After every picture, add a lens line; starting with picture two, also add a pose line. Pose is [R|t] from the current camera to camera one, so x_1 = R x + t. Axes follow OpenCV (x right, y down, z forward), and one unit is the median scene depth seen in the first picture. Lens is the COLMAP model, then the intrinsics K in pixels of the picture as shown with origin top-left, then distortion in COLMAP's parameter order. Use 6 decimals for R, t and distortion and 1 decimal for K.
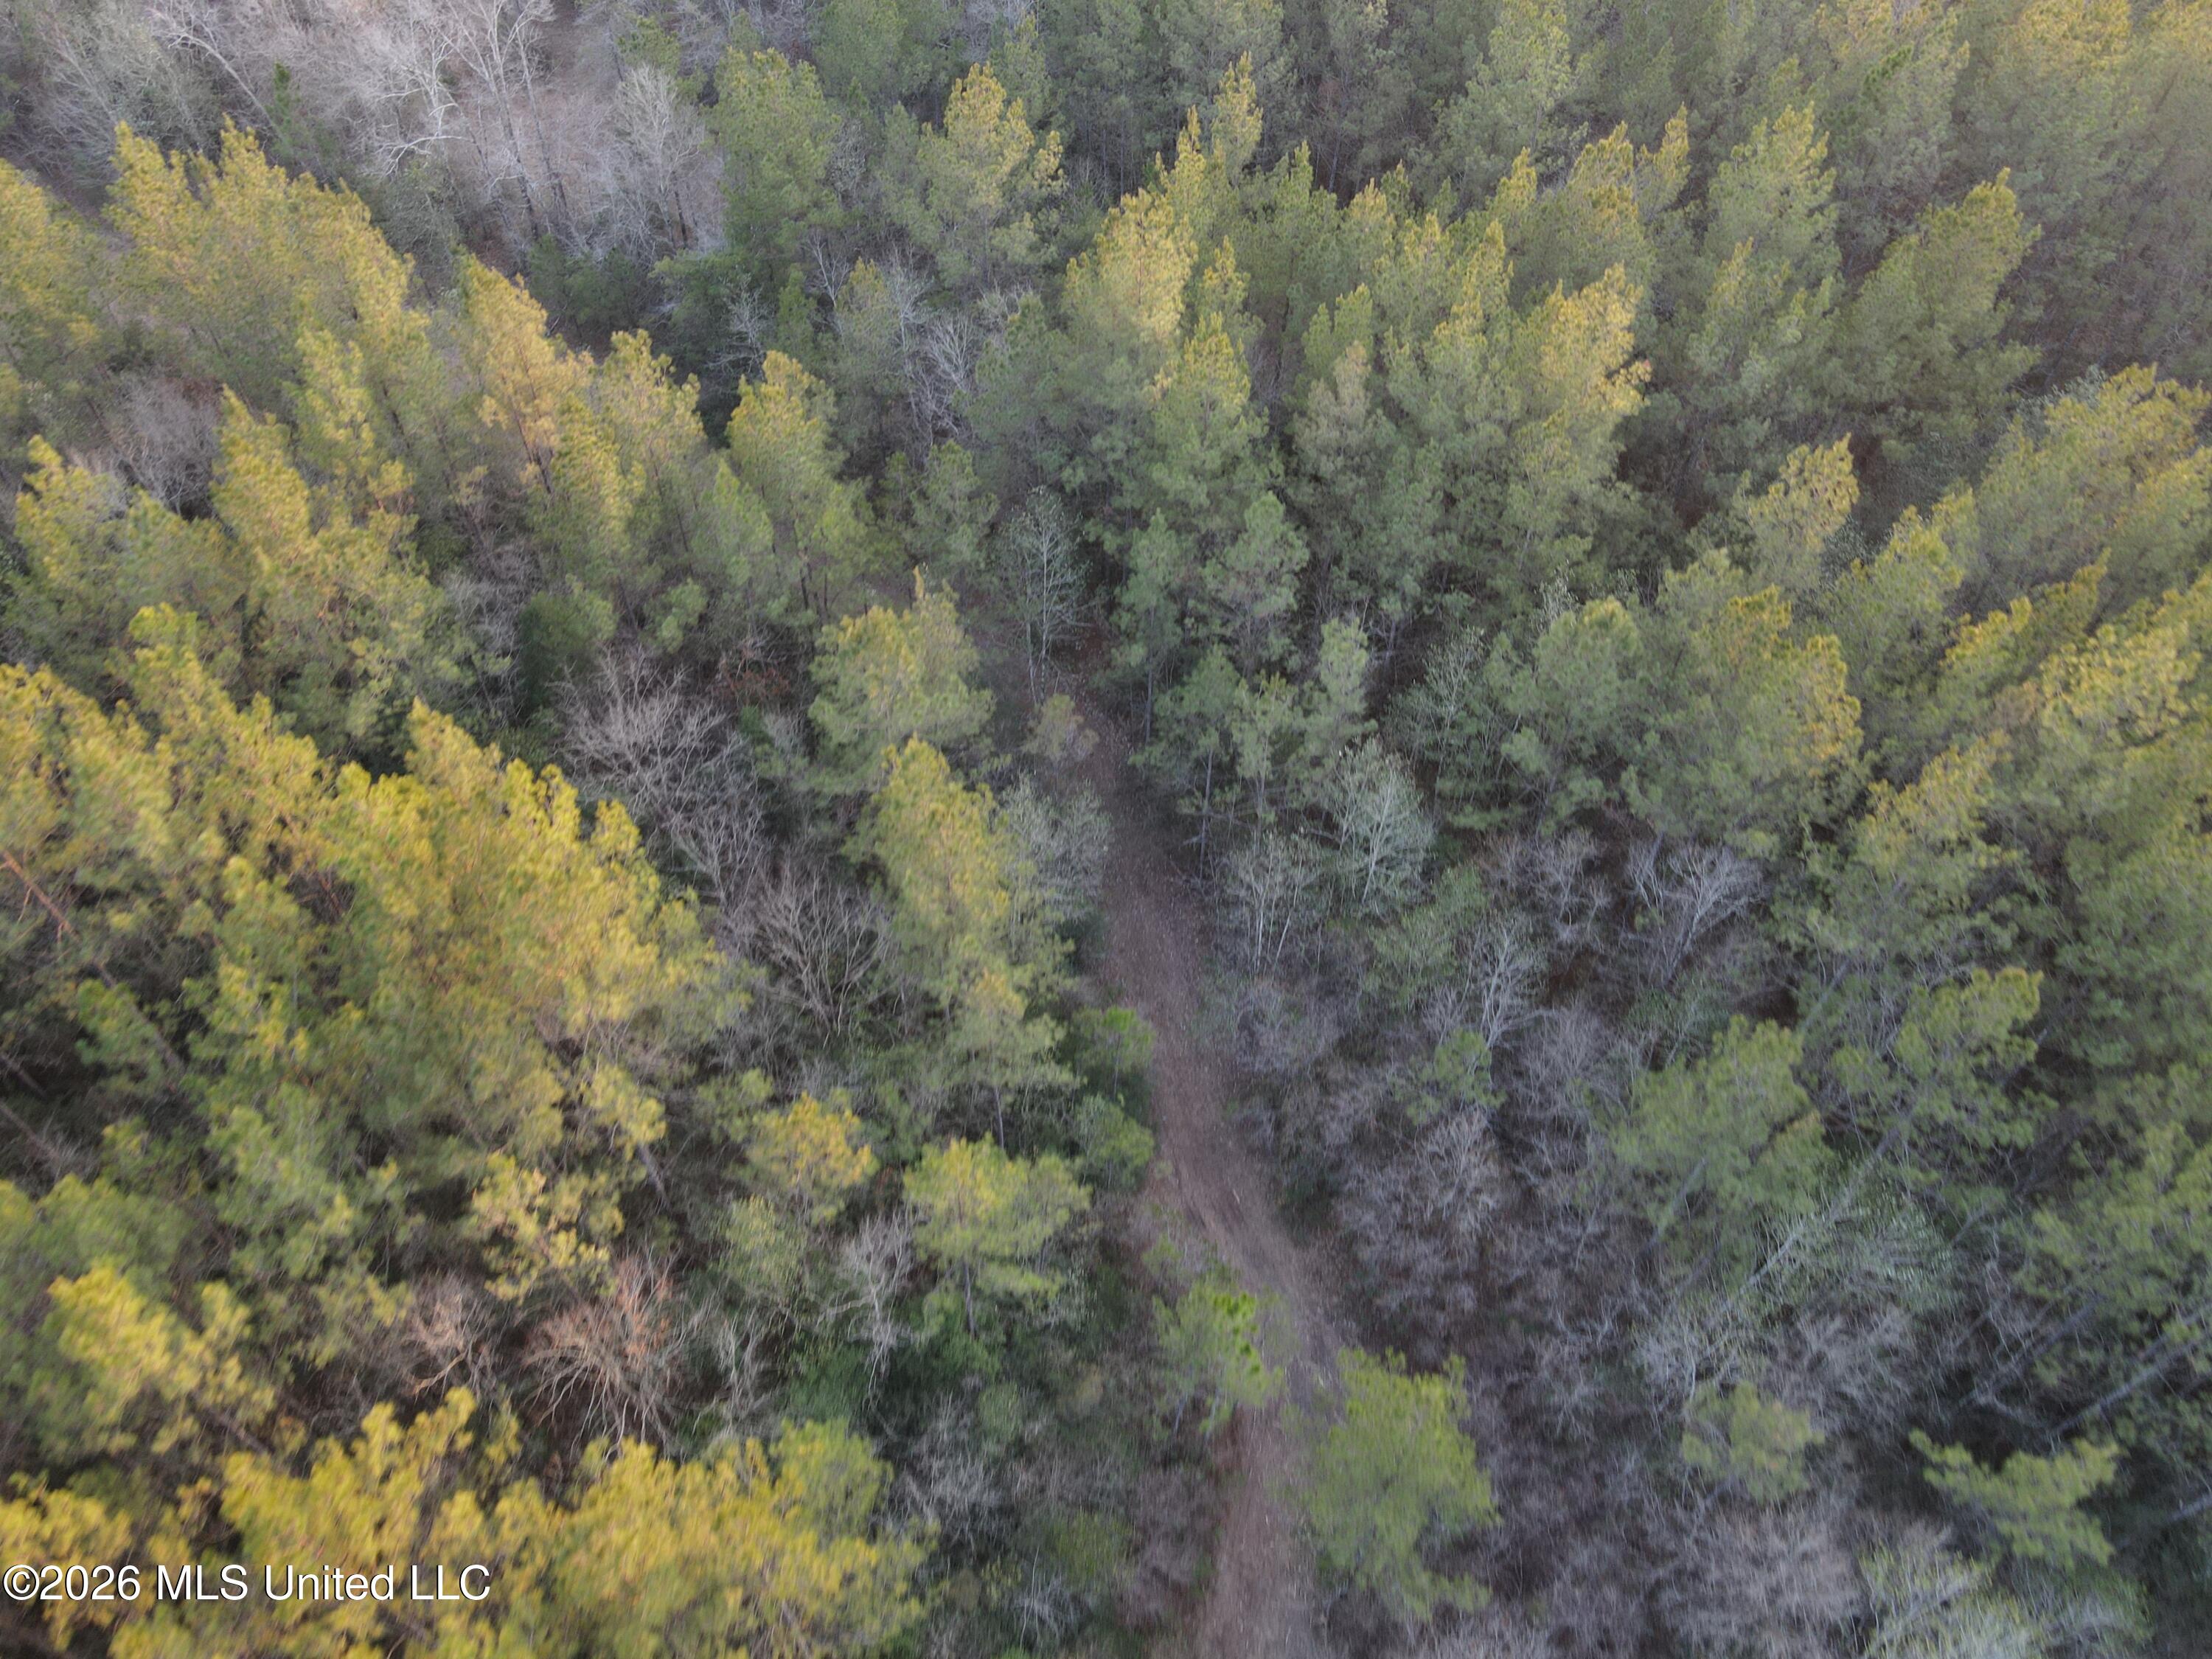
lens RADIAL K [[1615.5, 0, 1108.6], [0, 1615.5, 822.1], [0, 0, 1]] dist [0.002318, 0.024666]
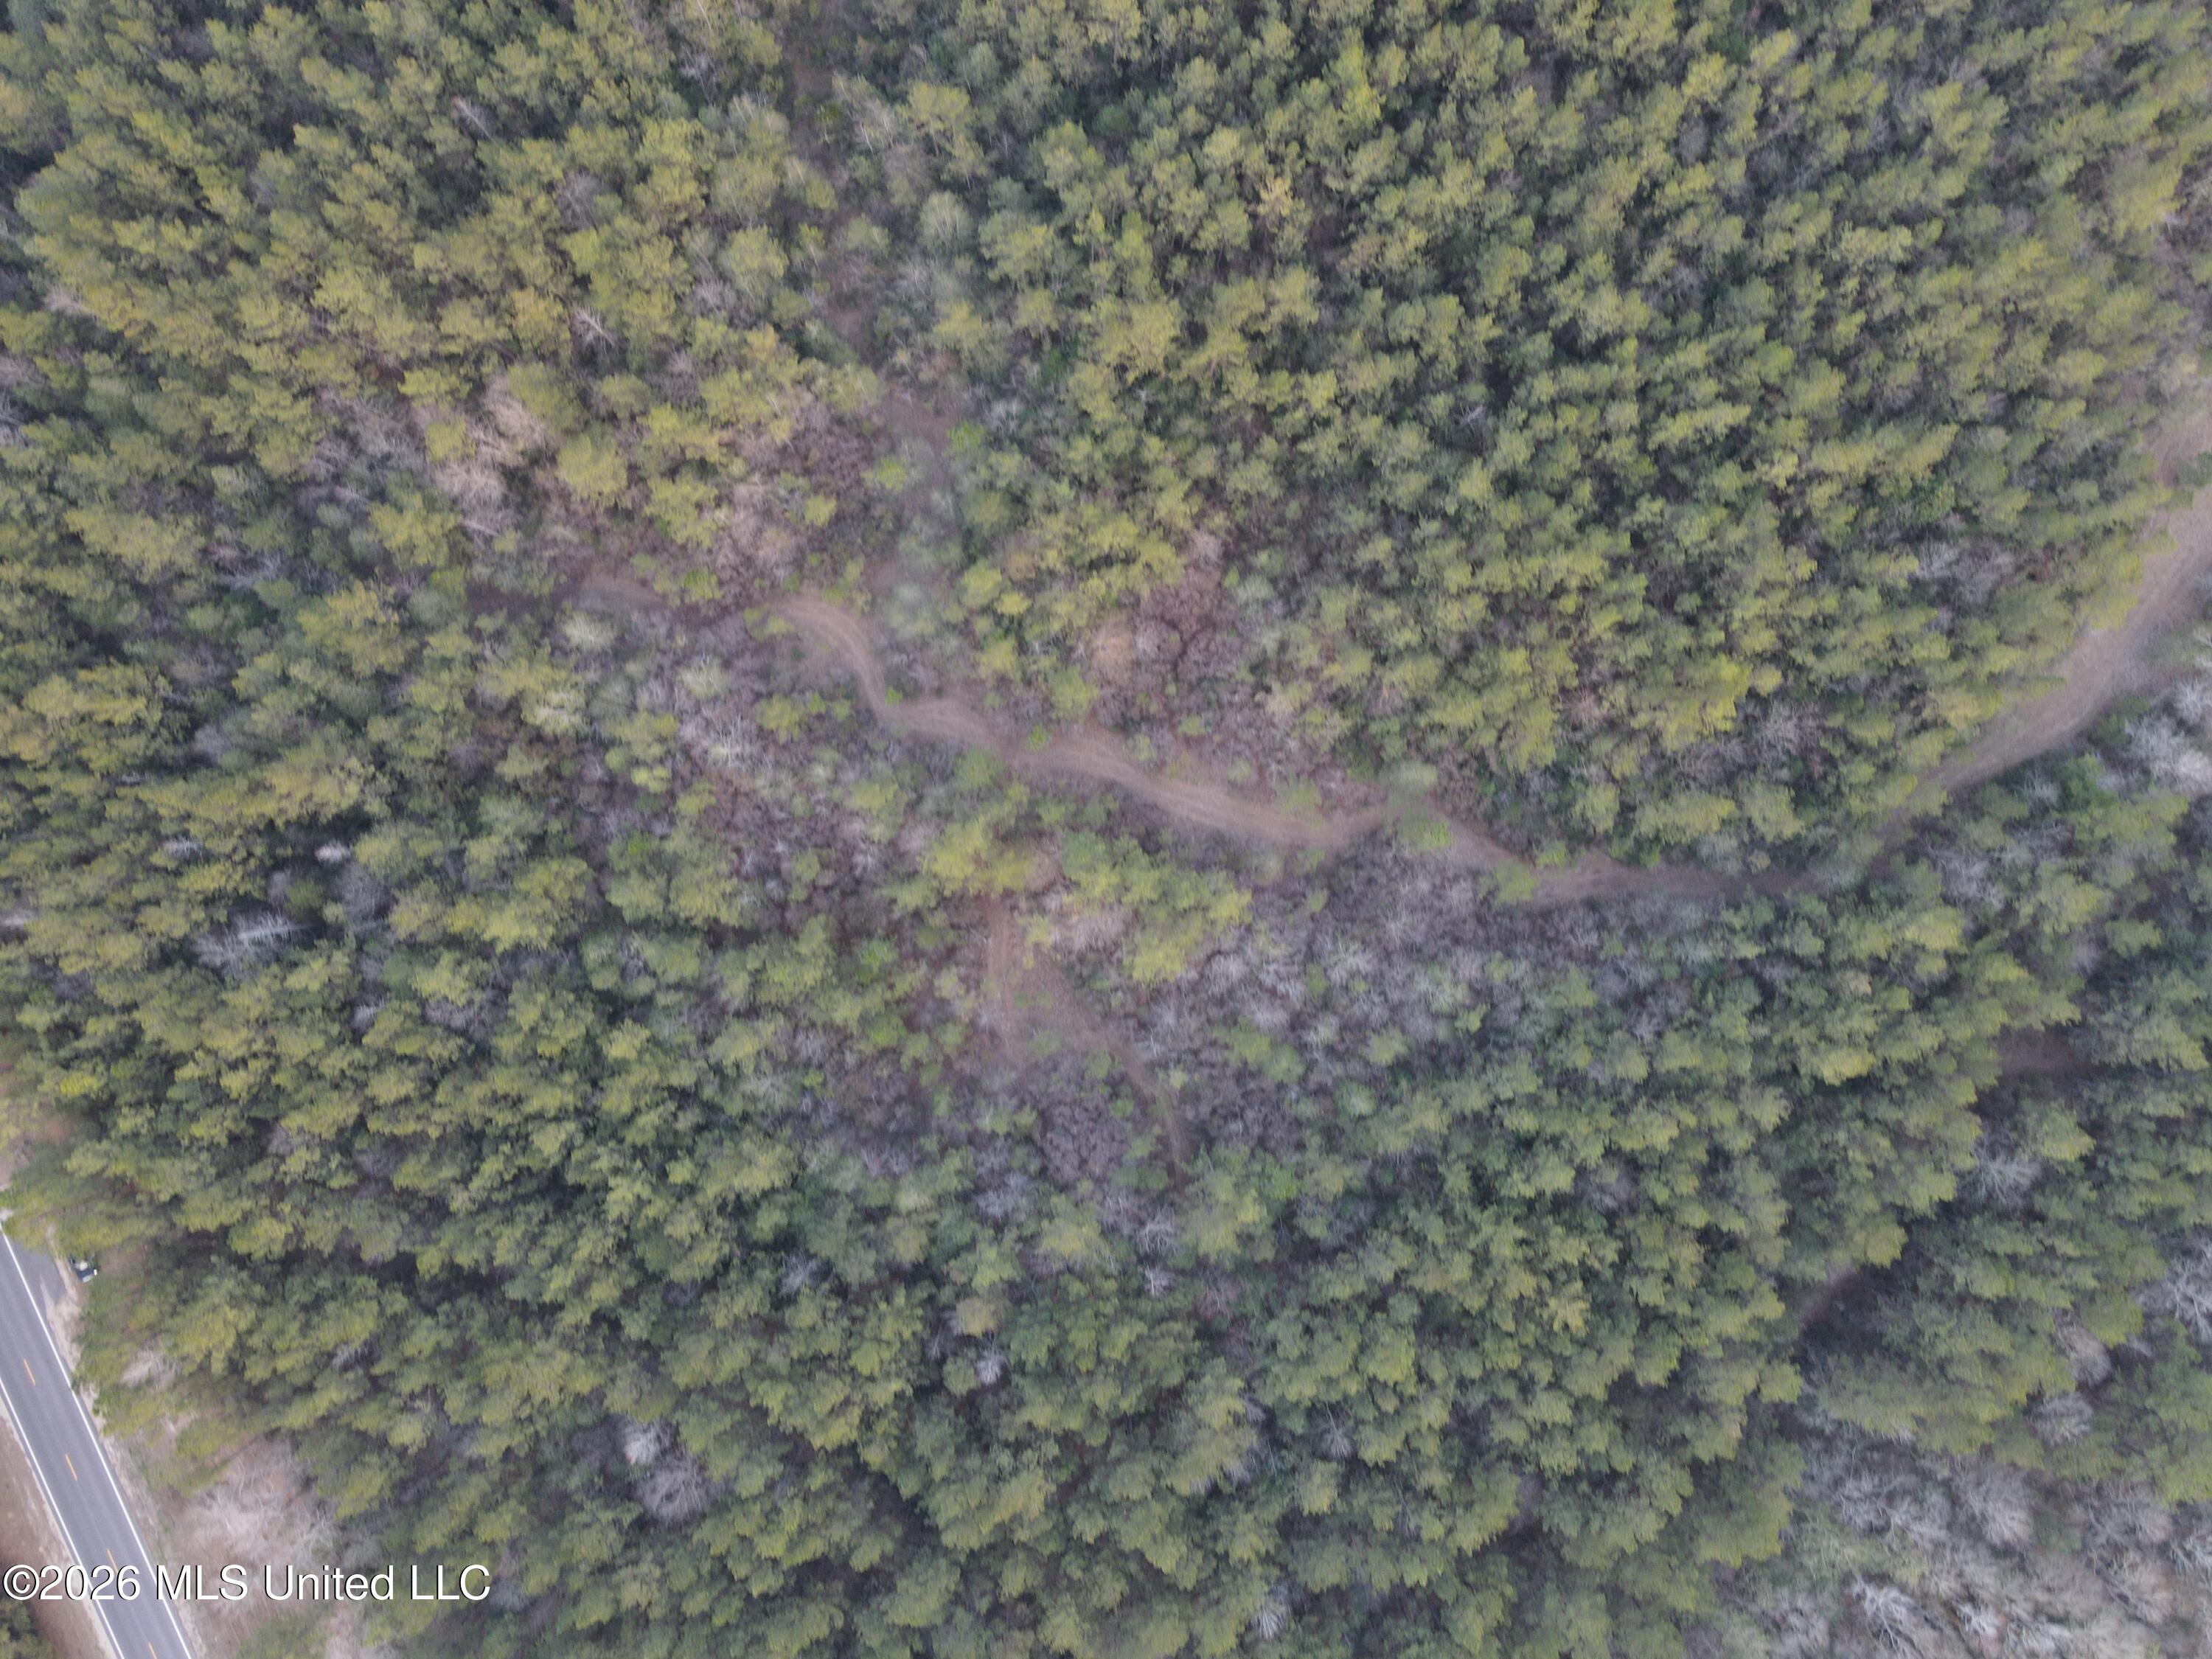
lens RADIAL K [[1615.5, 0, 1108.0], [0, 1615.5, 830.9], [0, 0, 1]] dist [0.002318, 0.024666]
pose [[-0.253722, 0.967262, -0.005383, 0.312725], [-0.756464, -0.194954, 0.624304, -1.316158], [0.602816, 0.162472, 0.781163, -2.756676]]
